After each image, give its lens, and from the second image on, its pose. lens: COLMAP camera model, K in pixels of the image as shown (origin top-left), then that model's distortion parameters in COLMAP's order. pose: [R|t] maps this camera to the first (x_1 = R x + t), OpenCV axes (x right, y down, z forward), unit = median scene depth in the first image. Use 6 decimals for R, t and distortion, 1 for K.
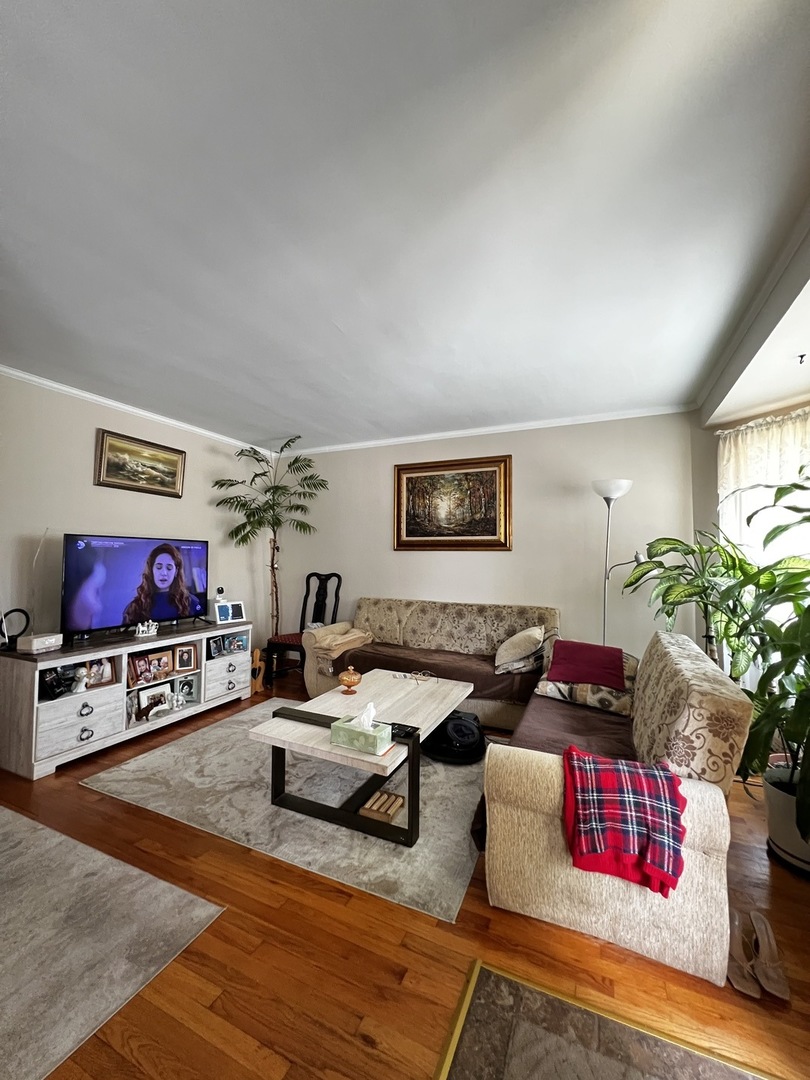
lens RADIAL K [[433.0, 0, 412.2], [0, 433.0, 536.5], [0, 0, 1]] dist [-0.007641, 0.001262]
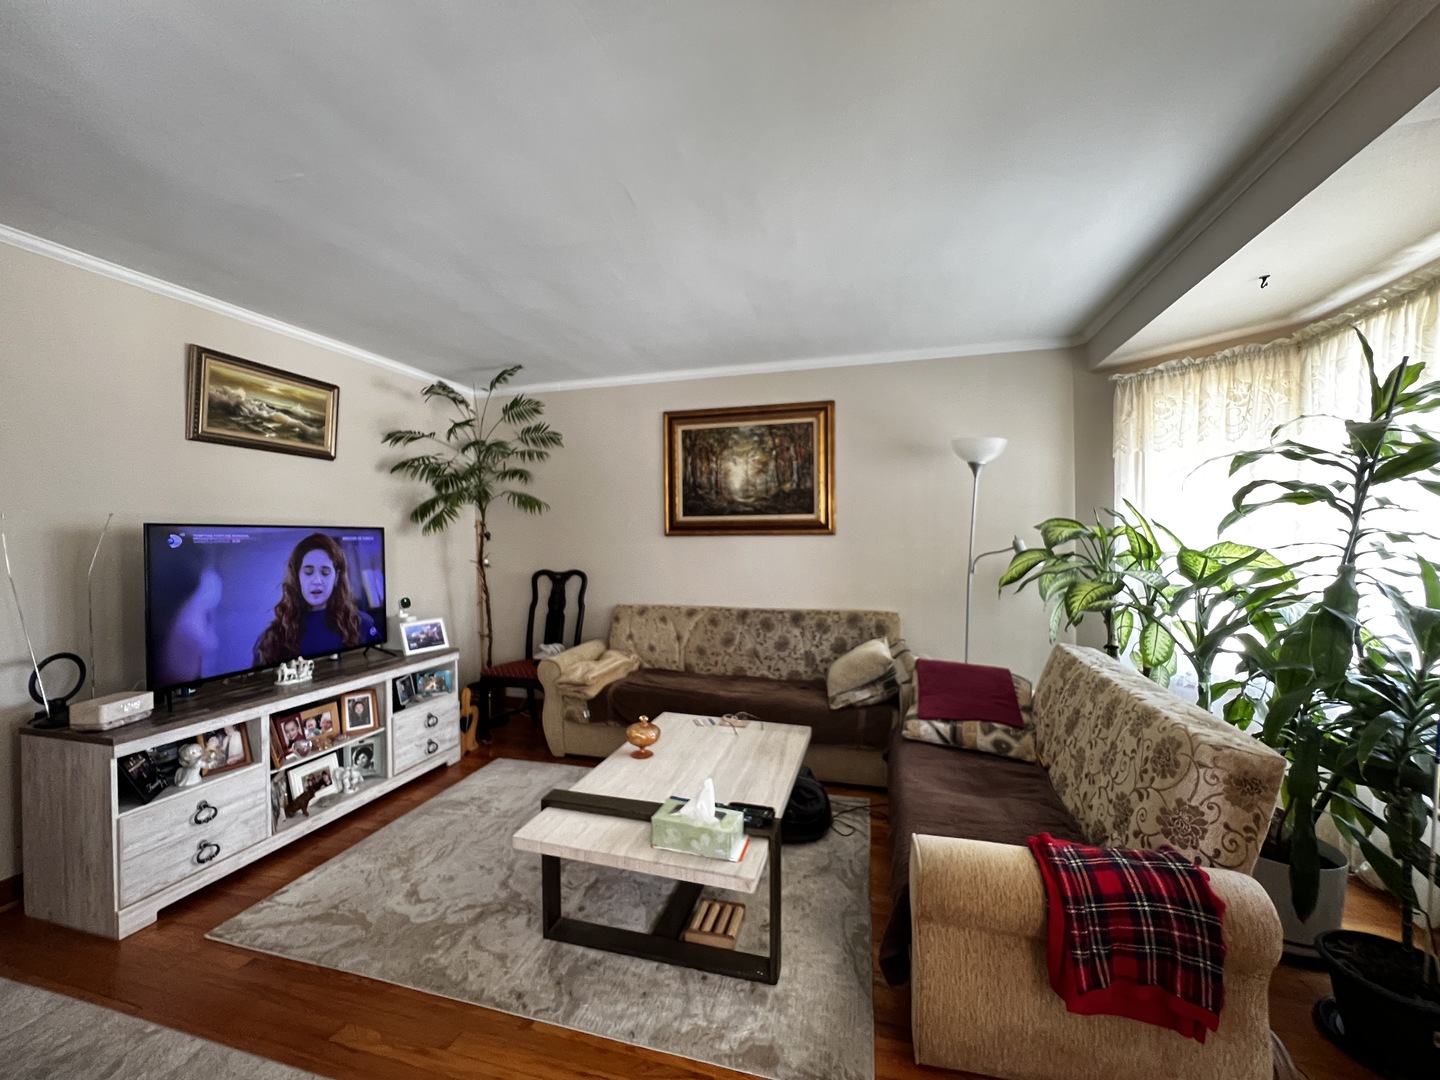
lens RADIAL K [[577.4, 0, 709.5], [0, 577.4, 531.9], [0, 0, 1]] dist [-0.007641, 0.001262]
pose [[0.988790, -0.015592, 0.148499, -0.157578], [0.008743, 0.998872, 0.046662, -0.024378], [-0.149060, -0.044841, 0.987811, 0.105342]]
